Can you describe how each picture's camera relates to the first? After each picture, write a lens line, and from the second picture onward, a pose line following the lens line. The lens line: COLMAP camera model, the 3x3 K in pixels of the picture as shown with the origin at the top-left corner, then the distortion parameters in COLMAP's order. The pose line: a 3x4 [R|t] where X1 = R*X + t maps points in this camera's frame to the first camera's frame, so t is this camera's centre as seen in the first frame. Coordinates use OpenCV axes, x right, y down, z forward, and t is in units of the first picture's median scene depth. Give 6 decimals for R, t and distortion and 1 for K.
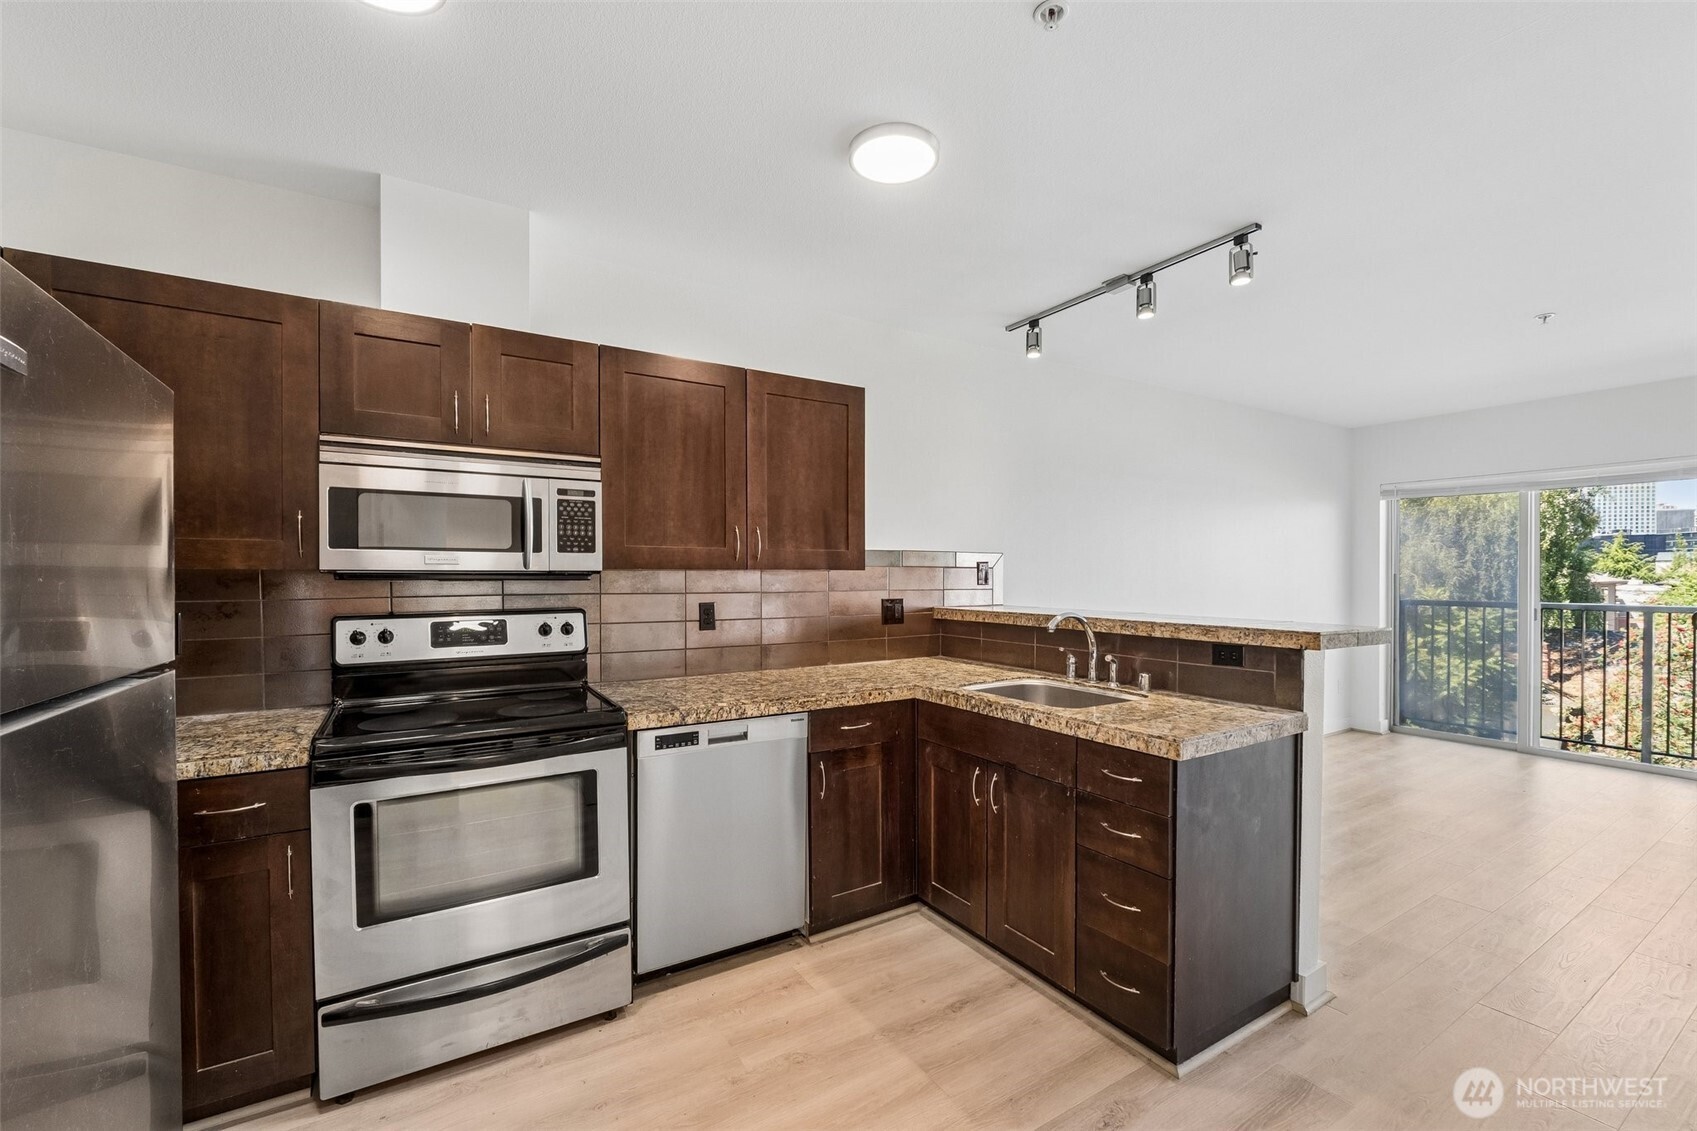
lens RADIAL K [[711.7, 0, 862.2], [0, 711.7, 580.4], [0, 0, 1]] dist [-0.007779, -0.000368]
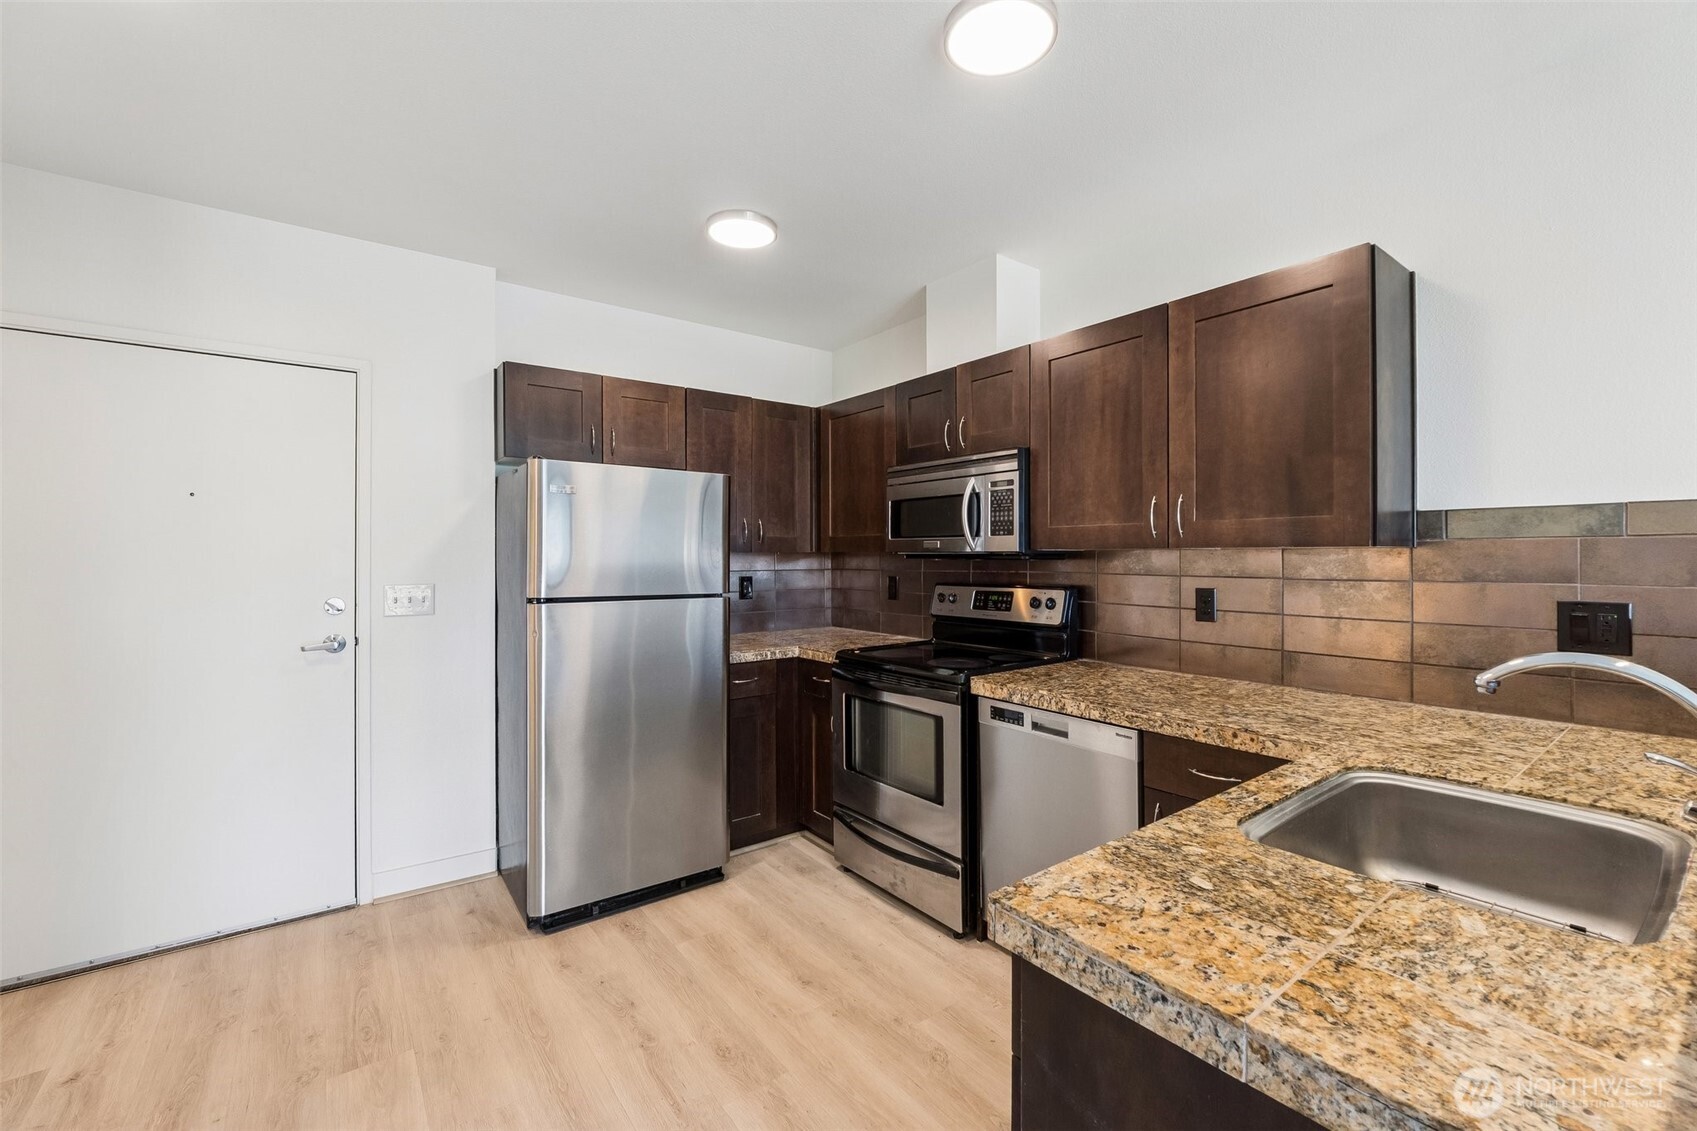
lens RADIAL K [[711.7, 0, 851.8], [0, 711.7, 553.4], [0, 0, 1]] dist [-0.007779, -0.000368]
pose [[0.085219, -0.002726, -0.996358, 0.647032], [-0.004613, 0.999984, -0.003131, -0.005043], [0.996352, 0.004863, 0.085205, 0.595317]]
